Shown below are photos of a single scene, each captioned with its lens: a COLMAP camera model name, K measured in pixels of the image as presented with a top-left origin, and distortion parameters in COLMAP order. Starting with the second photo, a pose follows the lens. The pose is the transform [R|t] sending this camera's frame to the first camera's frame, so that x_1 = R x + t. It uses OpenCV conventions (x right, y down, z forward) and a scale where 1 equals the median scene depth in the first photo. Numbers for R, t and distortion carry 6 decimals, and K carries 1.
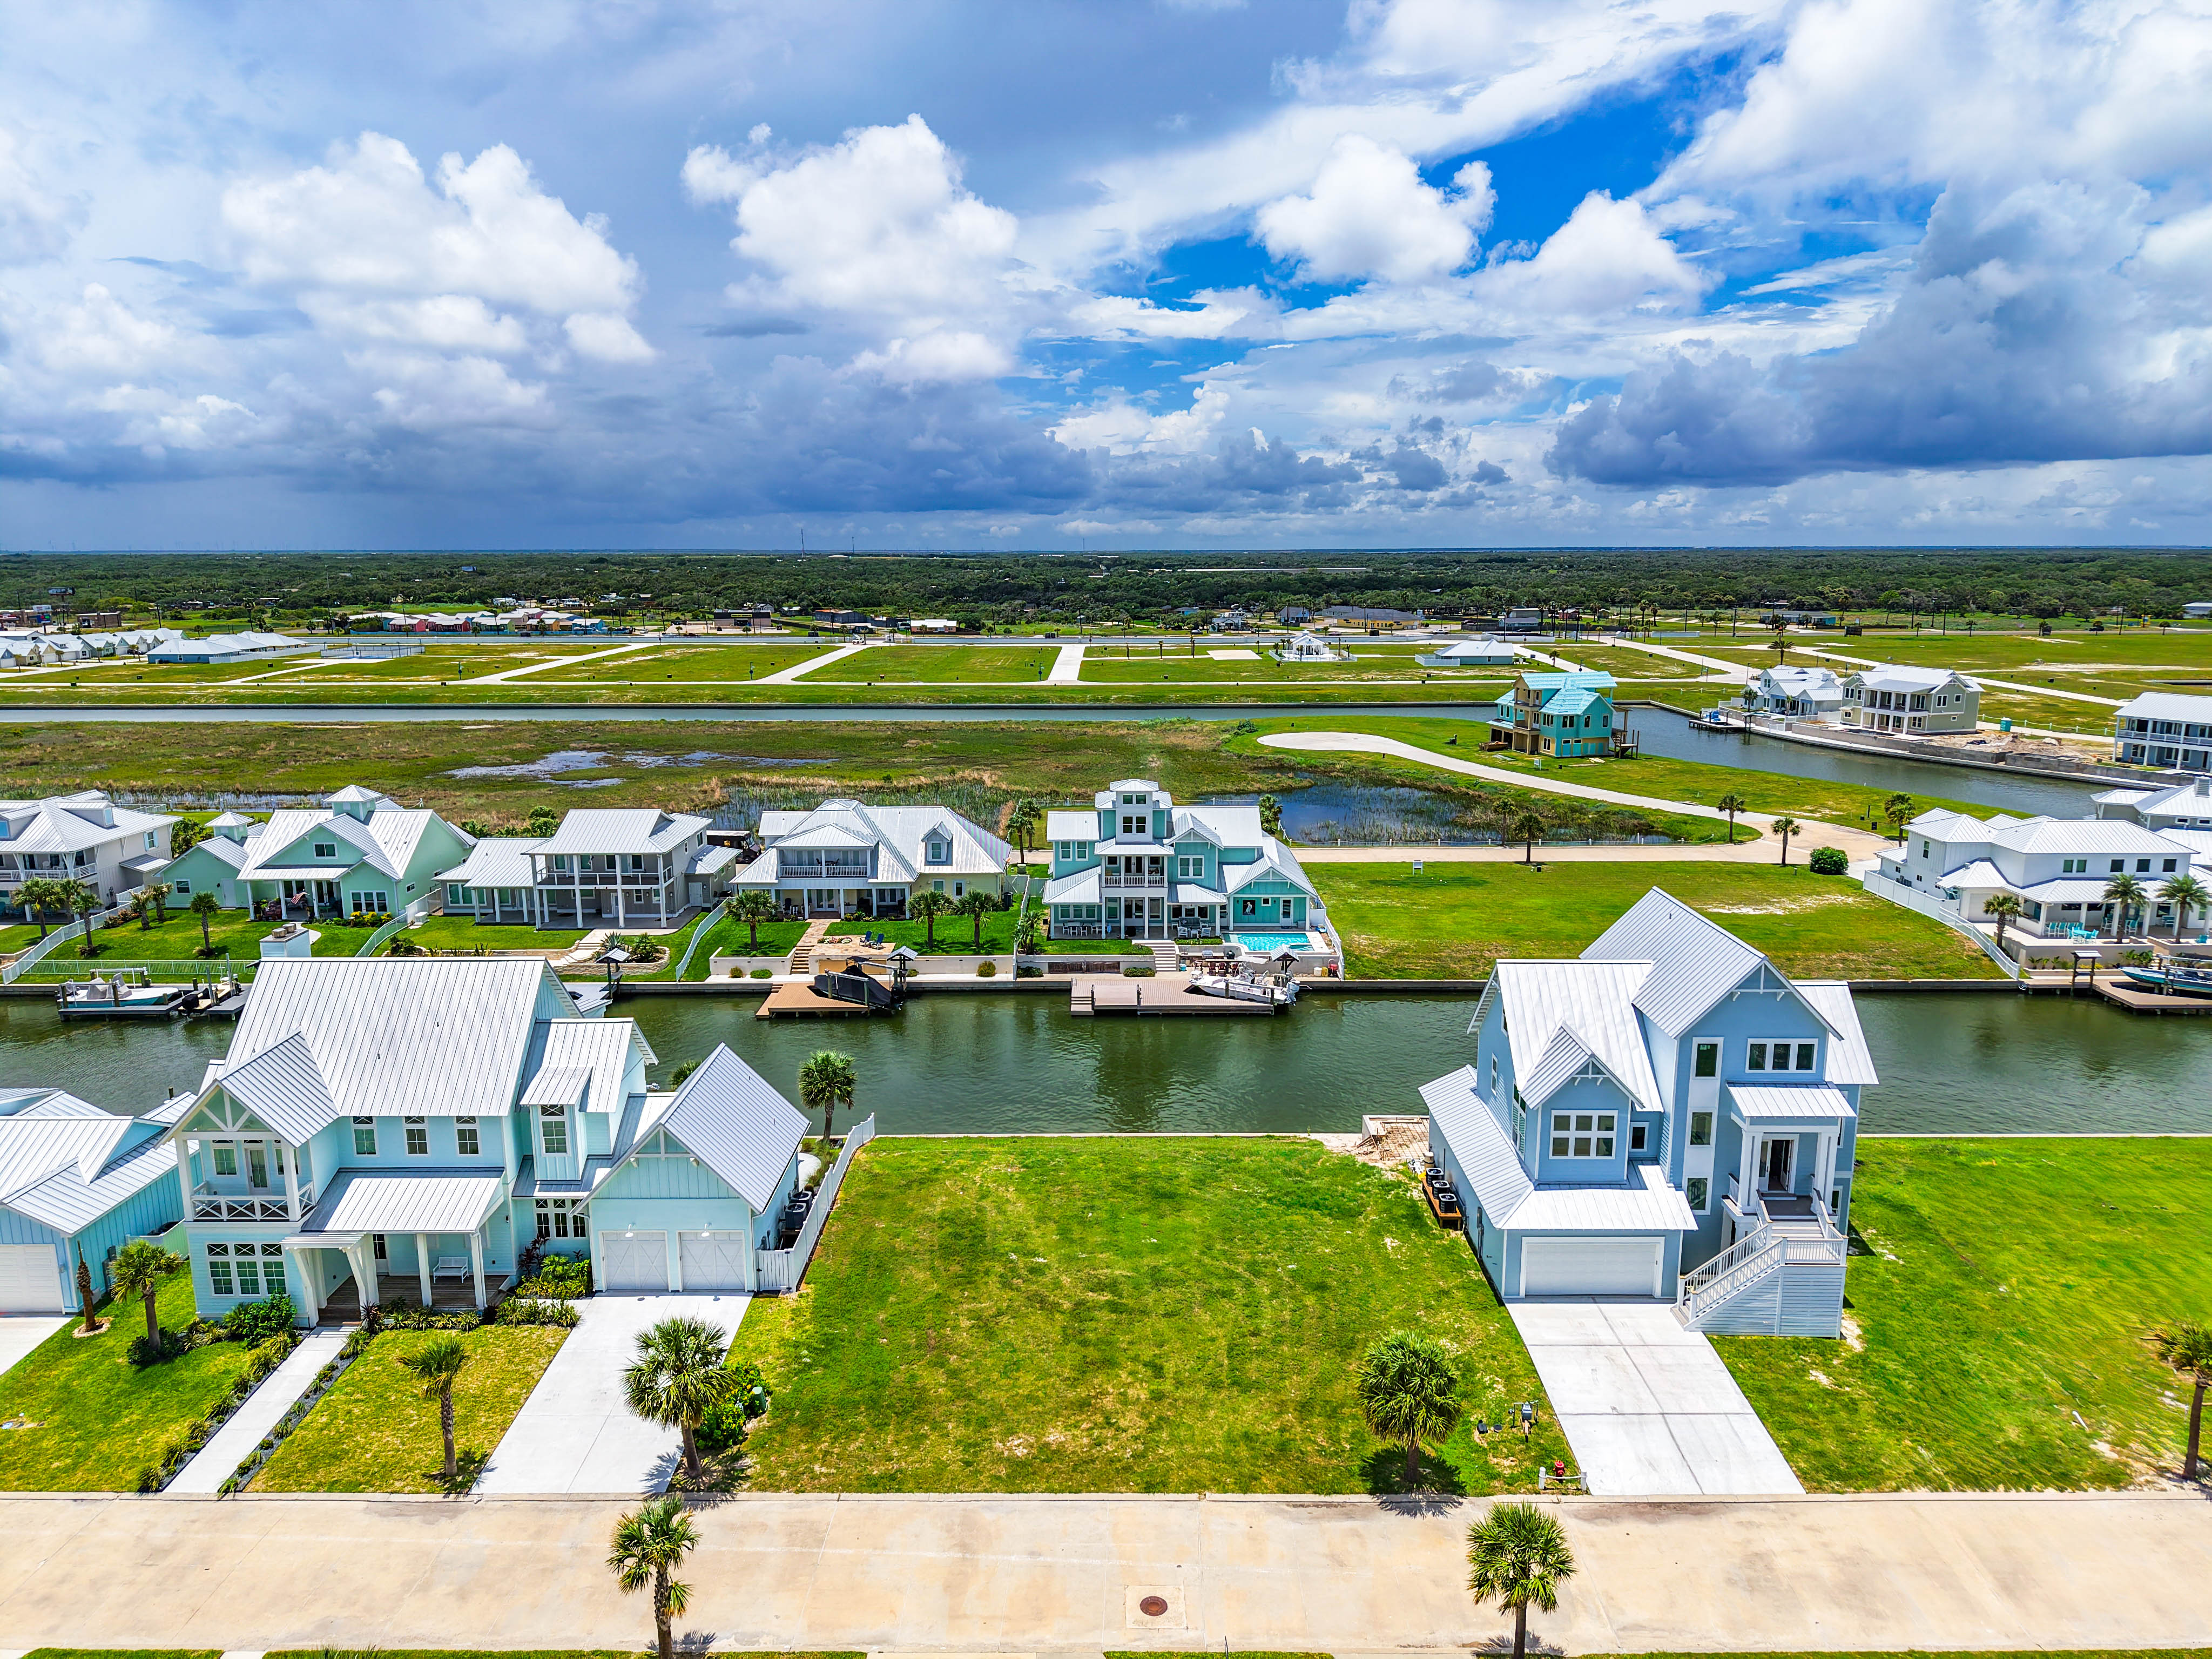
lens RADIAL K [[1479.9, 0, 1105.1], [0, 1479.9, 823.0], [0, 0, 1]] dist [0.023449, -0.019434]
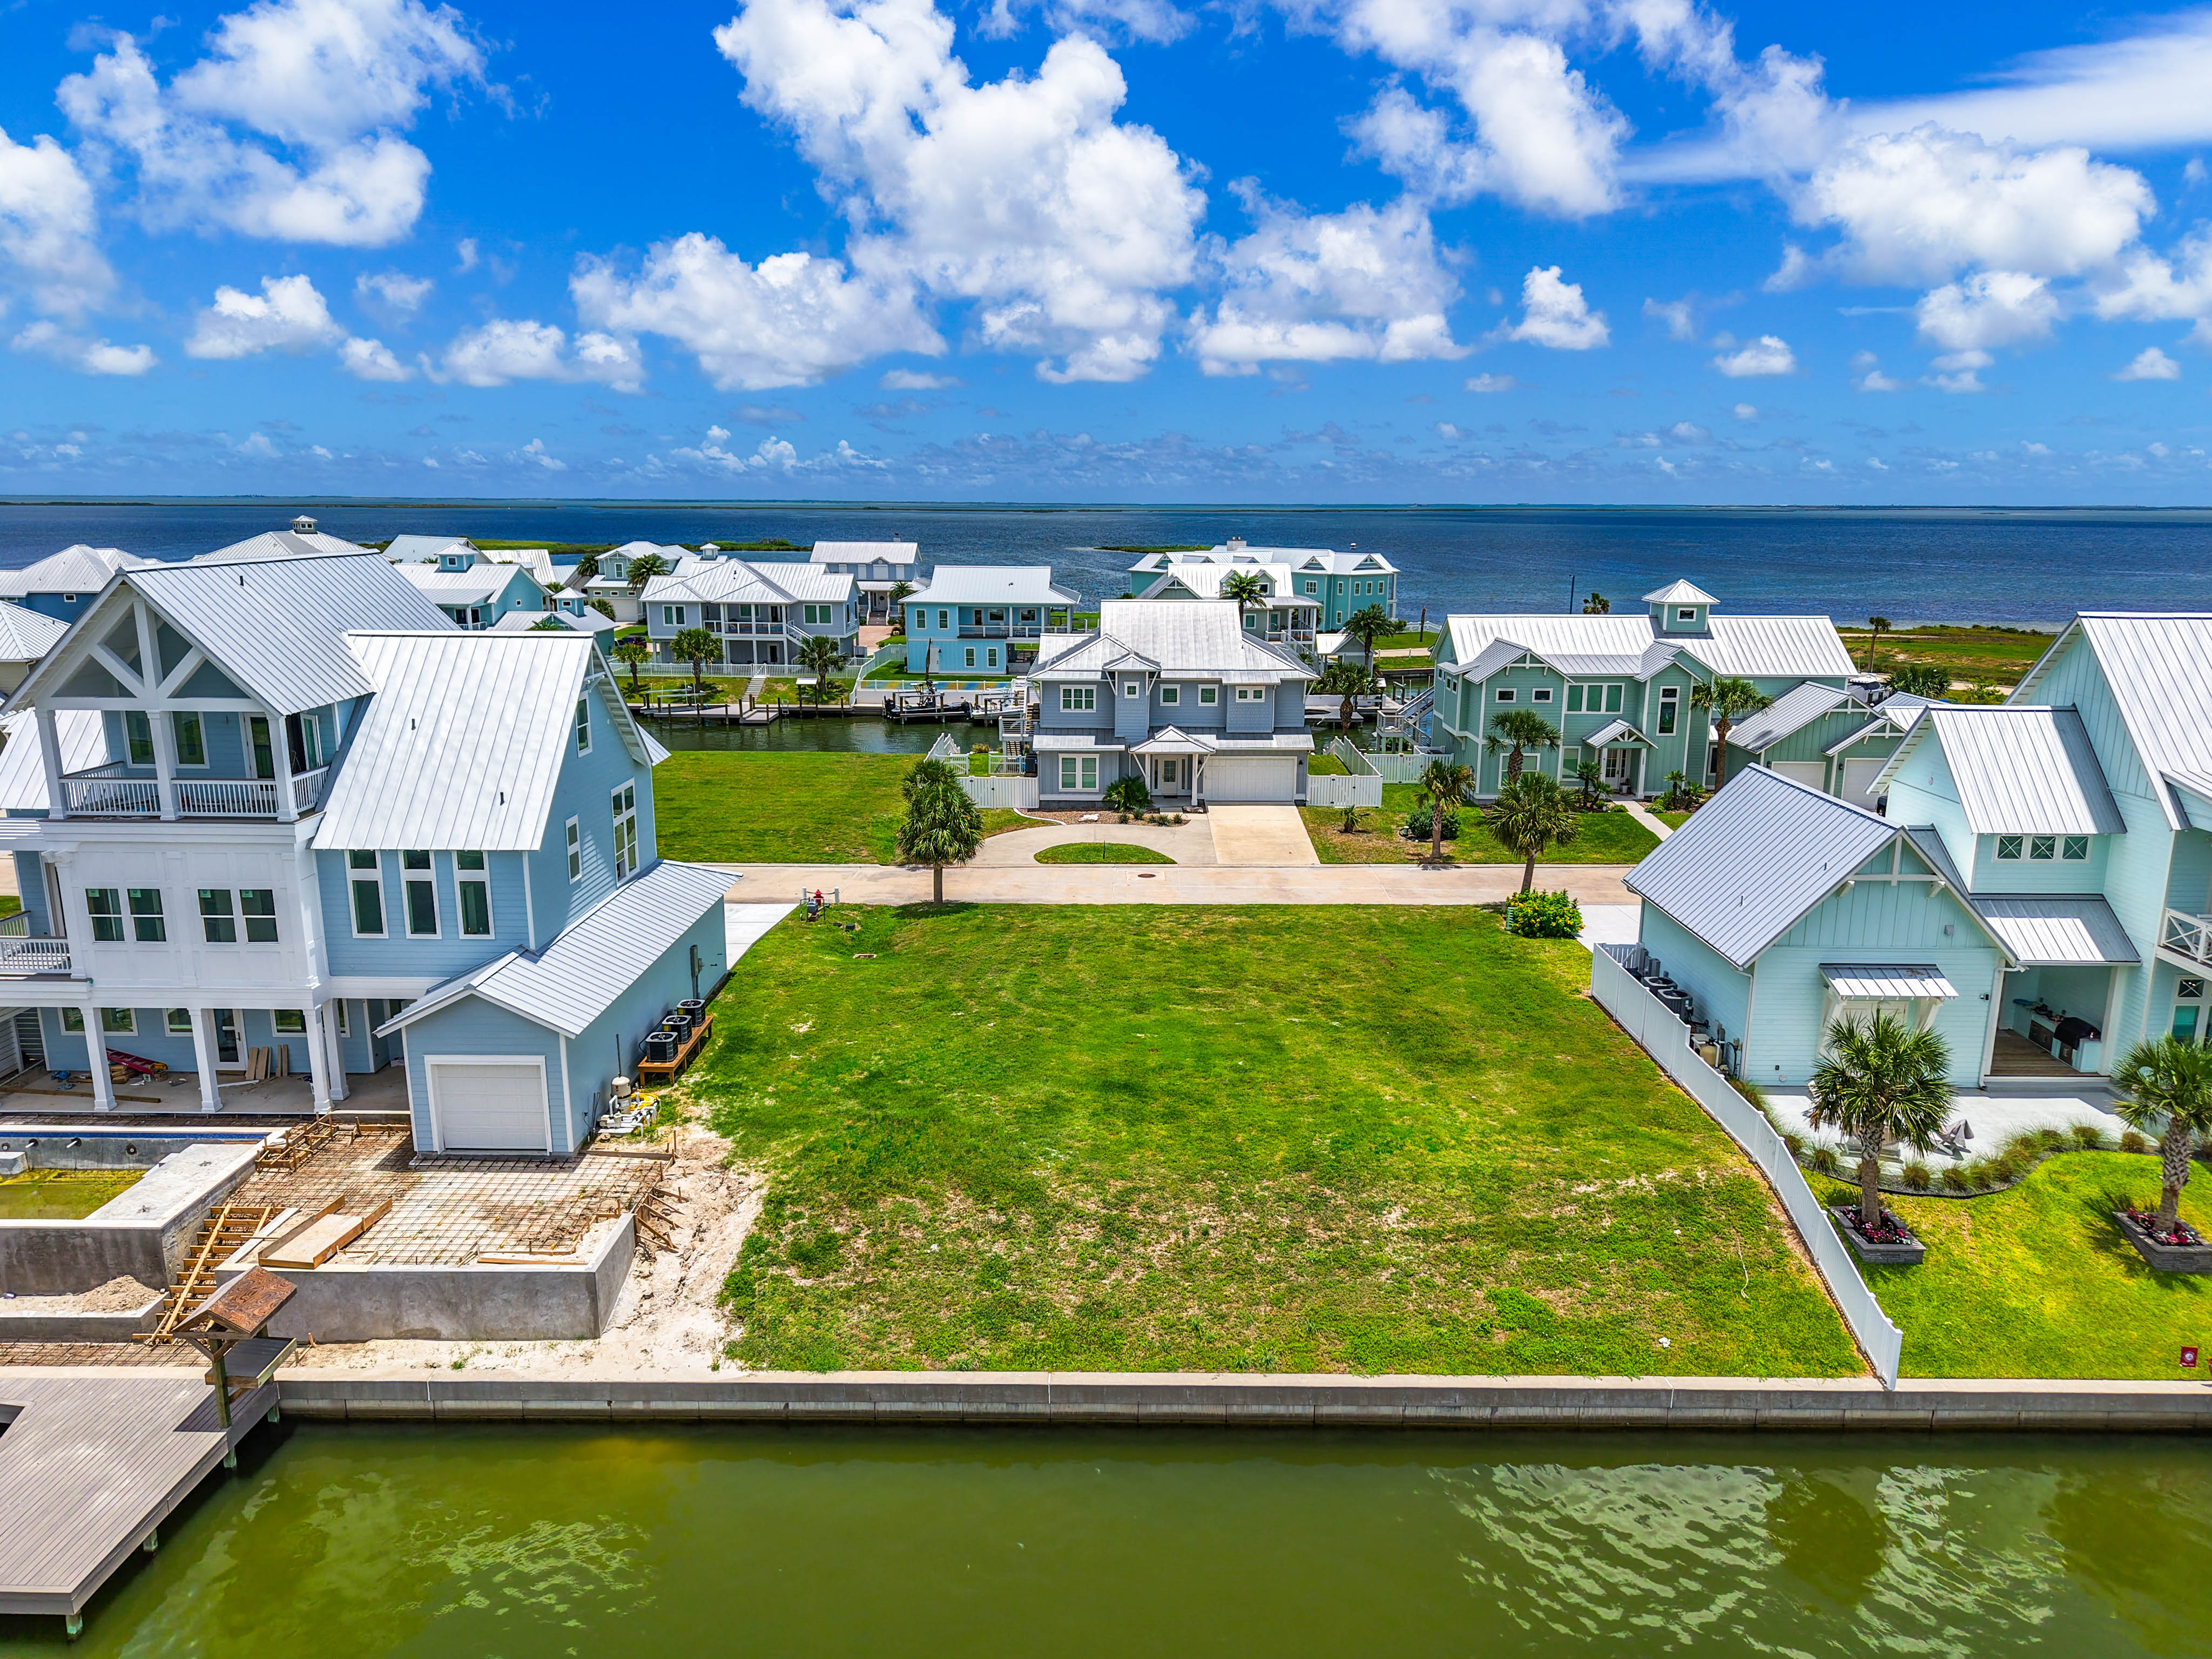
lens RADIAL K [[1479.9, 0, 1106.9], [0, 1479.9, 854.0], [0, 0, 1]] dist [0.023449, -0.019434]
pose [[-0.999985, -0.005296, 0.001330, 0.045151], [-0.004285, 0.912126, 0.409888, -0.072459], [-0.003384, 0.409876, -0.912135, 1.497557]]
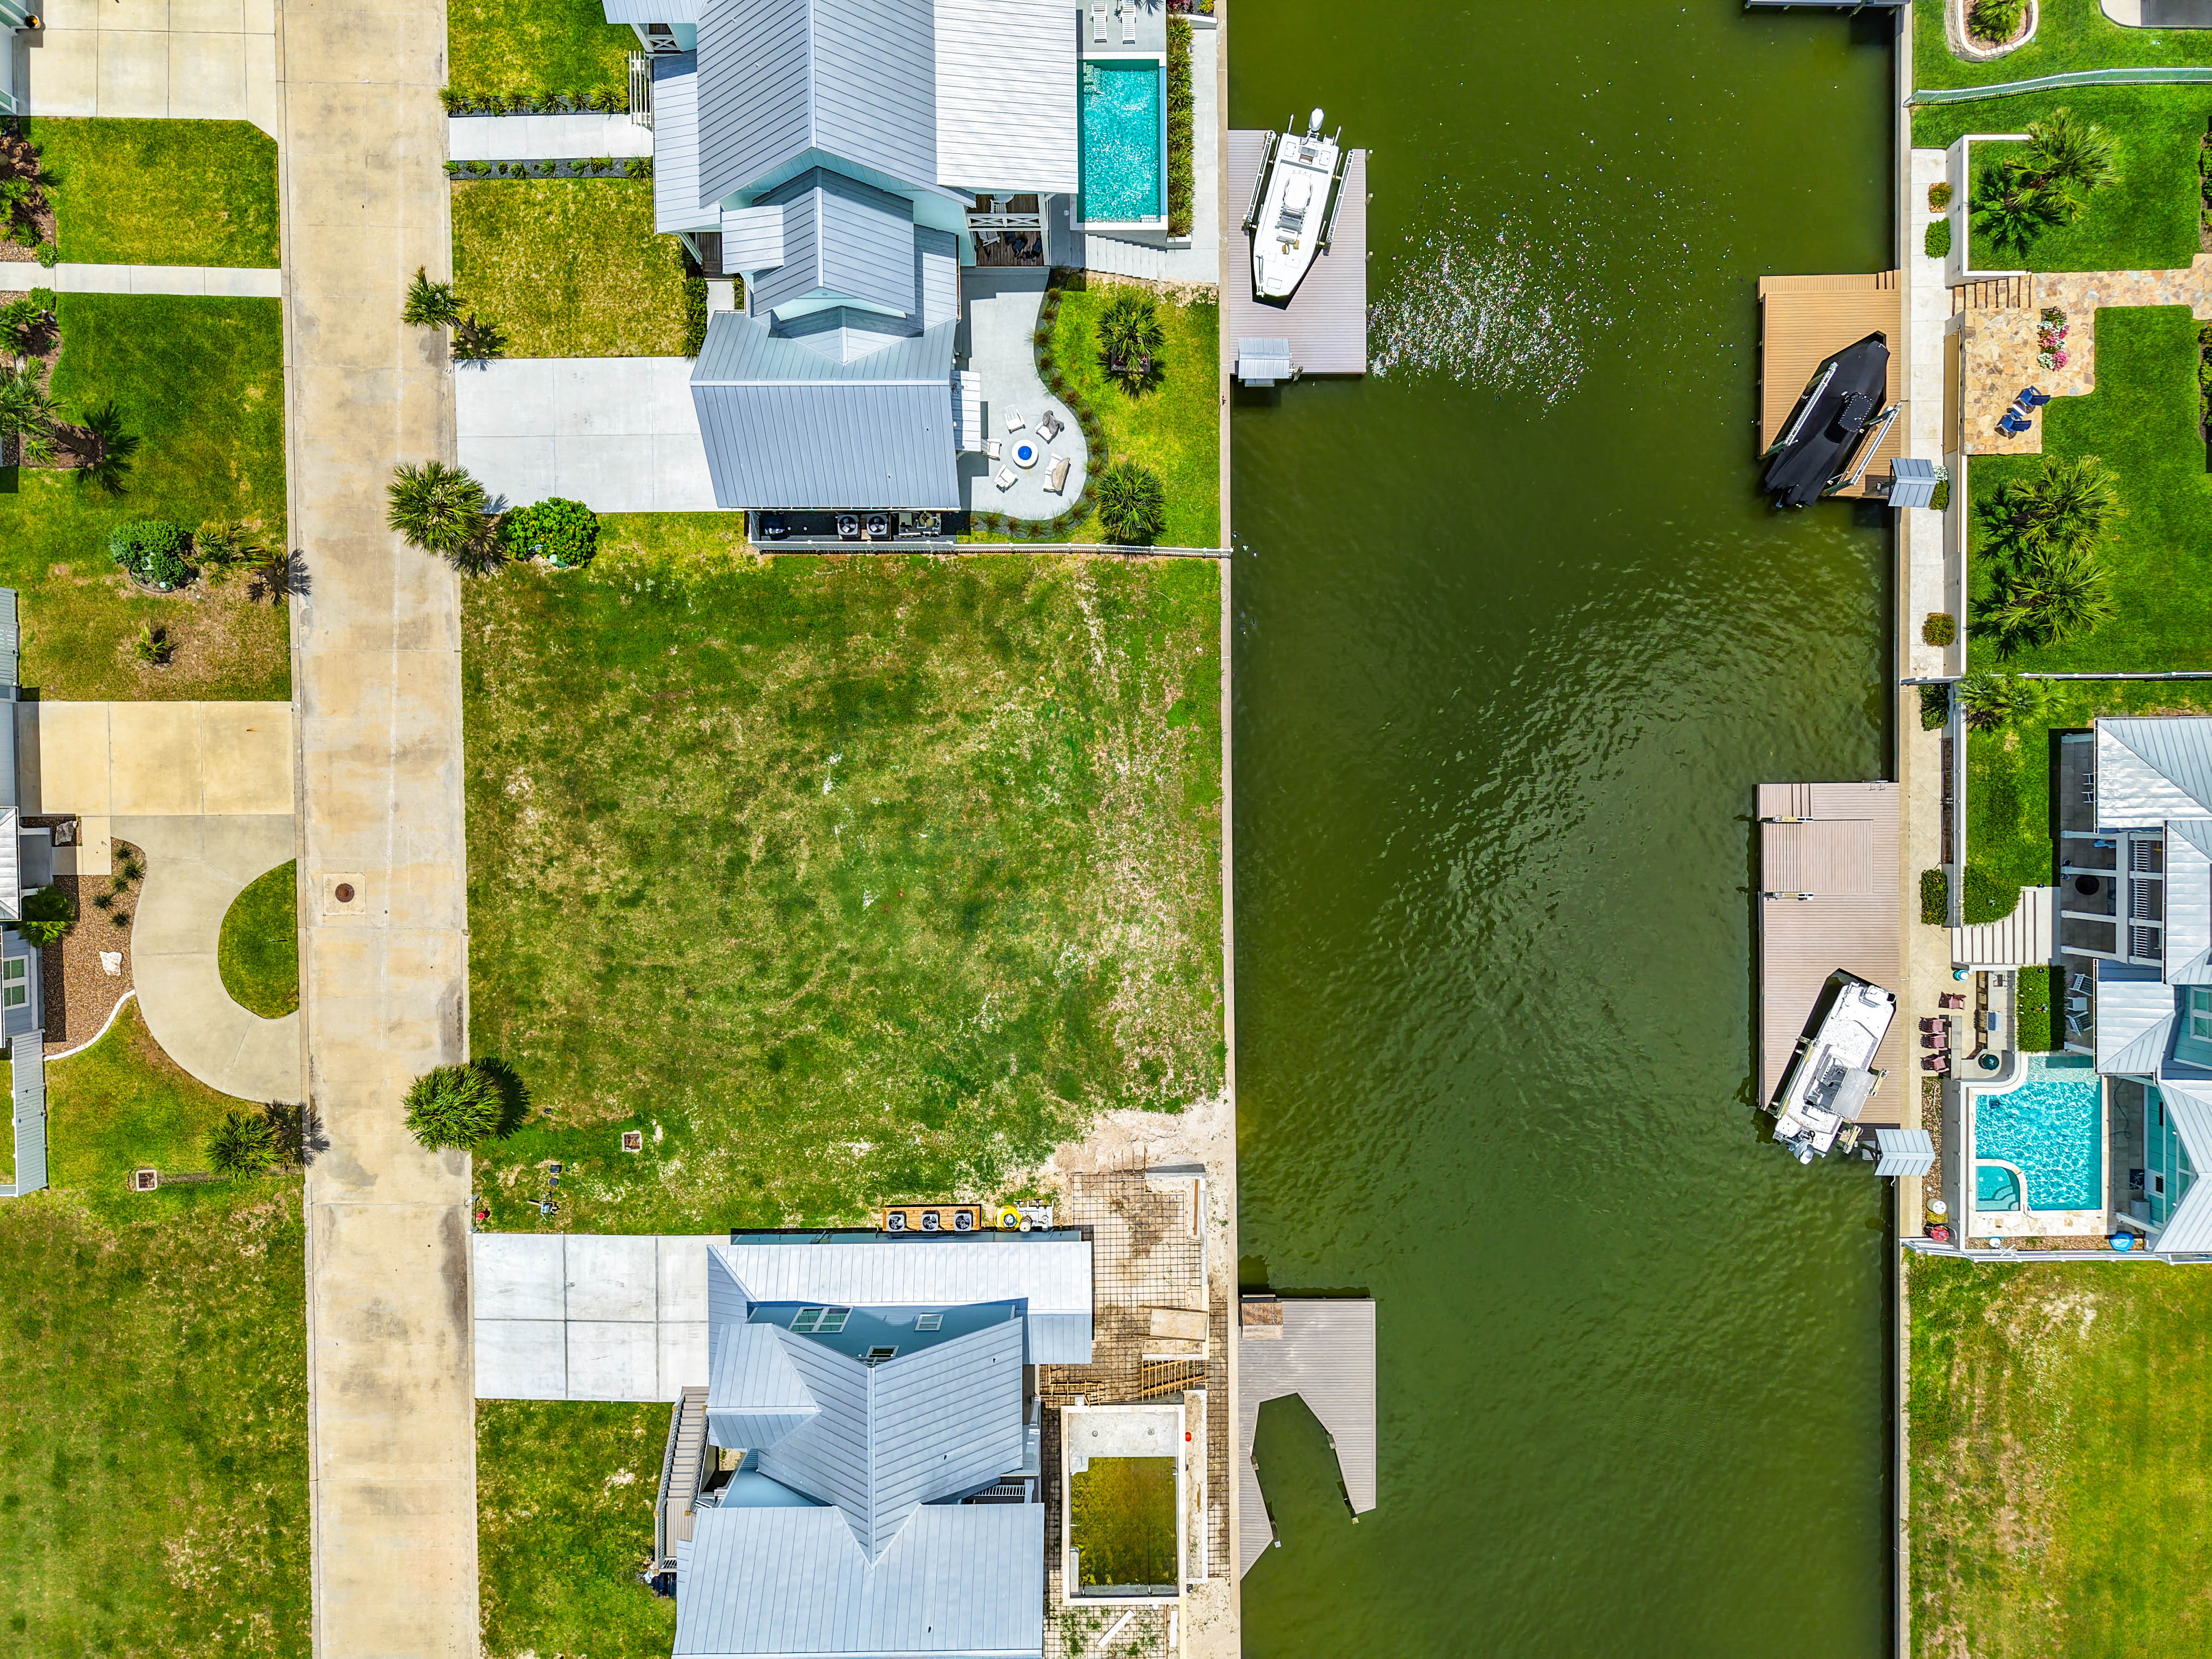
lens RADIAL K [[1479.9, 0, 1114.3], [0, 1479.9, 807.9], [0, 0, 1]] dist [0.023449, -0.019434]
pose [[0.013378, 0.999692, 0.020889, -0.043883], [-0.202715, -0.017745, 0.979077, -0.647946], [0.979146, -0.017333, 0.202415, 0.906661]]
